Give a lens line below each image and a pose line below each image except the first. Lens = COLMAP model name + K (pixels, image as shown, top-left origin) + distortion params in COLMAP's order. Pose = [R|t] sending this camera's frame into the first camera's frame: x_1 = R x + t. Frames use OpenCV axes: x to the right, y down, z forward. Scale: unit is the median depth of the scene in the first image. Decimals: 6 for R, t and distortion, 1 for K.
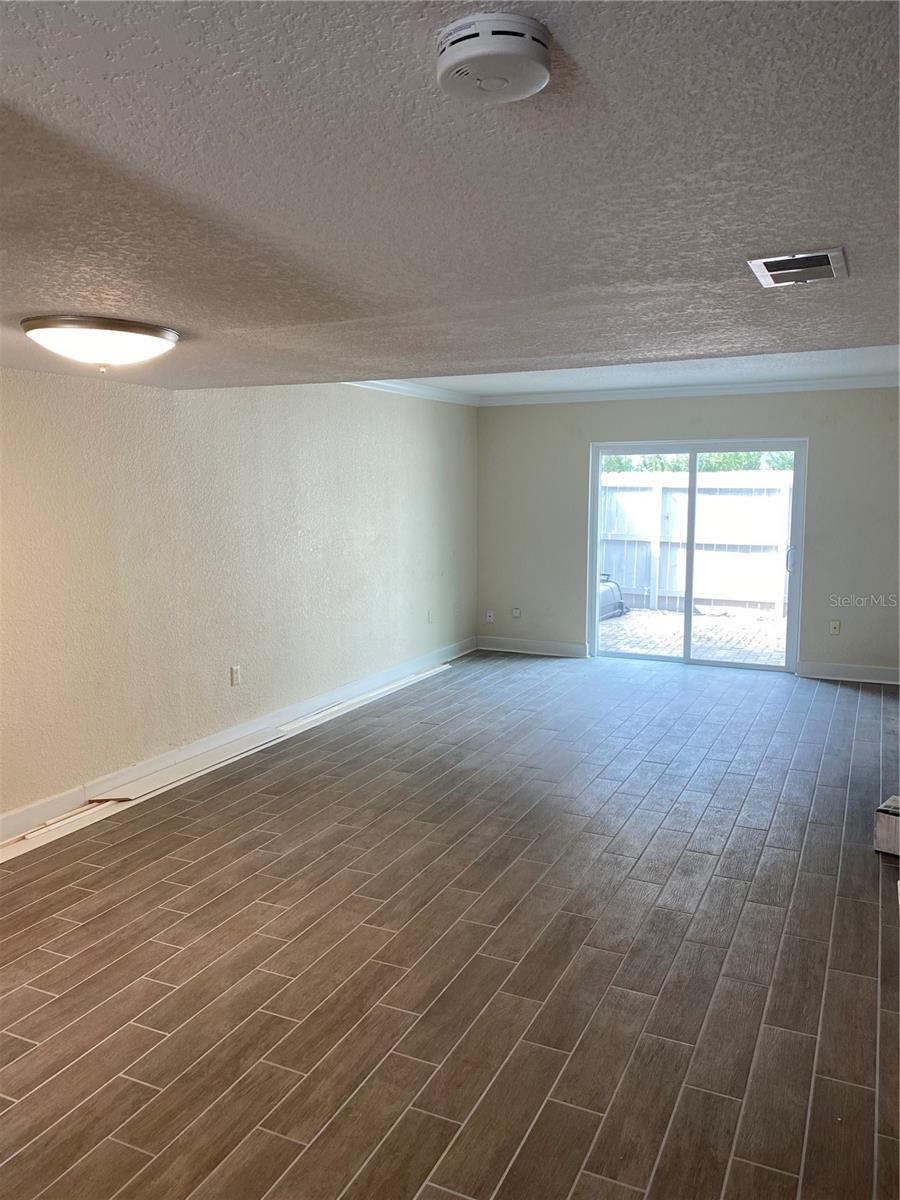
lens RADIAL K [[914.9, 0, 450.0], [0, 914.9, 600.0], [0, 0, 1]] dist [0.042425, -0.002651]
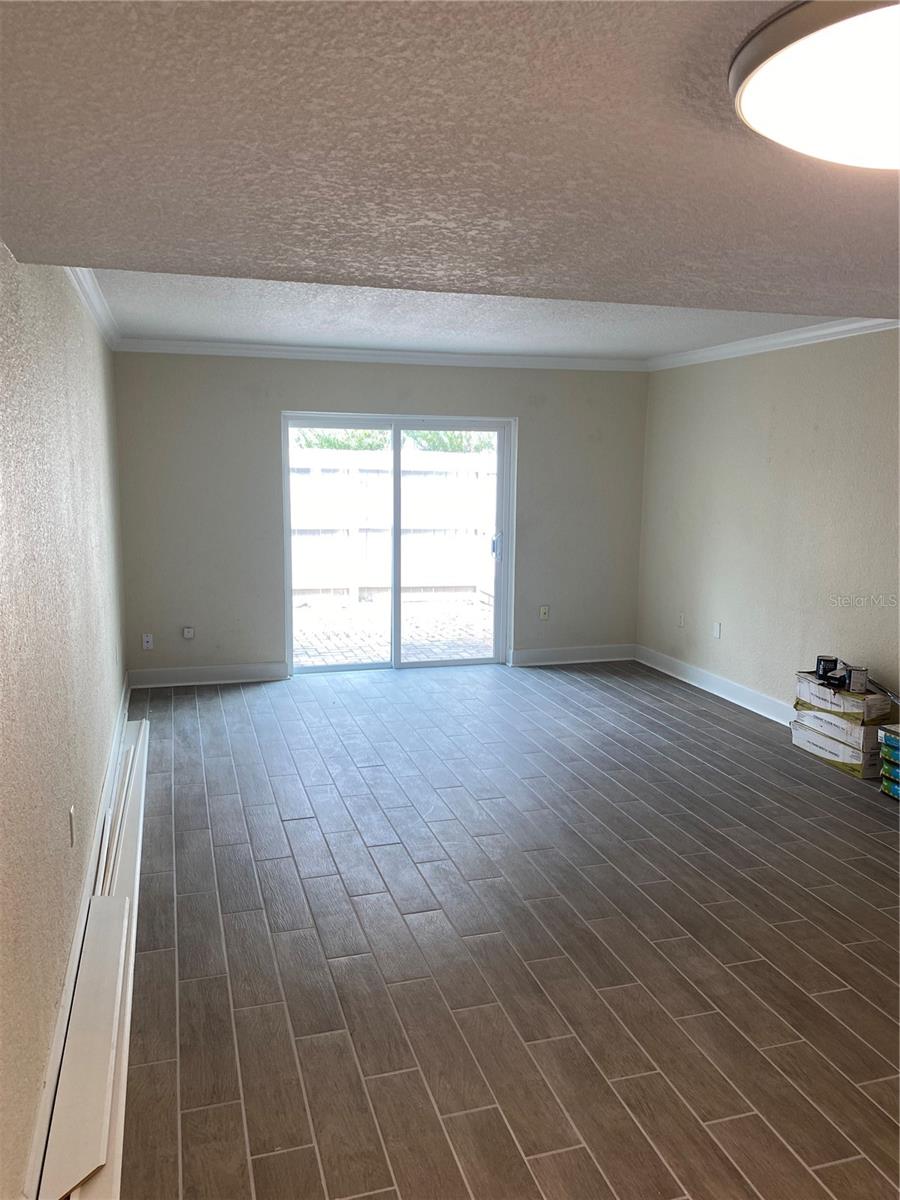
lens RADIAL K [[914.9, 0, 450.0], [0, 914.9, 600.0], [0, 0, 1]] dist [0.042425, -0.002651]
pose [[0.738319, -0.092820, 0.668034, -0.294845], [0.070630, 0.995679, 0.060284, -0.047452], [-0.670743, 0.002675, 0.741685, 0.317410]]
